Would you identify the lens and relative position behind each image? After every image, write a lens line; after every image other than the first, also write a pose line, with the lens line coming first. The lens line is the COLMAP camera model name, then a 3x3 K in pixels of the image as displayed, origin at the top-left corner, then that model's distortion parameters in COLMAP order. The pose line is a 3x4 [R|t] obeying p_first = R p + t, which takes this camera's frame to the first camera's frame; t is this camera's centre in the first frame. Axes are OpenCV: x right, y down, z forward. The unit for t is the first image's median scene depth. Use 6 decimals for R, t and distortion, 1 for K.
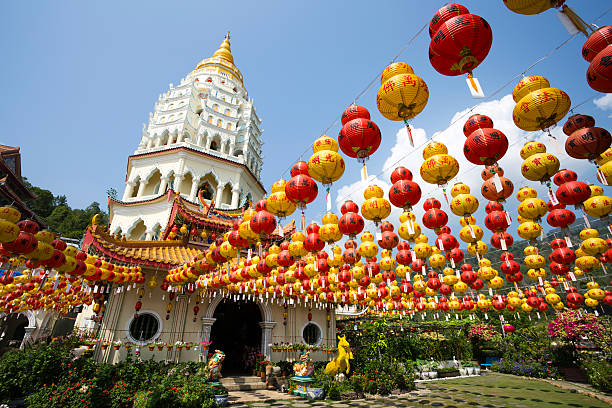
lens RADIAL K [[303.3, 0, 305.8], [0, 303.3, 200.3], [0, 0, 1]] dist [-0.036509, 0.009774]
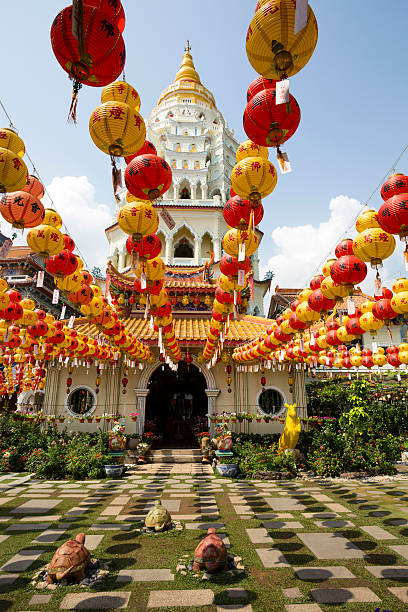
lens RADIAL K [[372.1, 0, 205.3], [0, 372.1, 301.5], [0, 0, 1]] dist [-0.019097, 0.003492]
pose [[0.881374, -0.147618, -0.448764, 0.180982], [0.214142, 0.971569, 0.100985, 0.022236], [0.421097, -0.185104, 0.887926, 0.045161]]
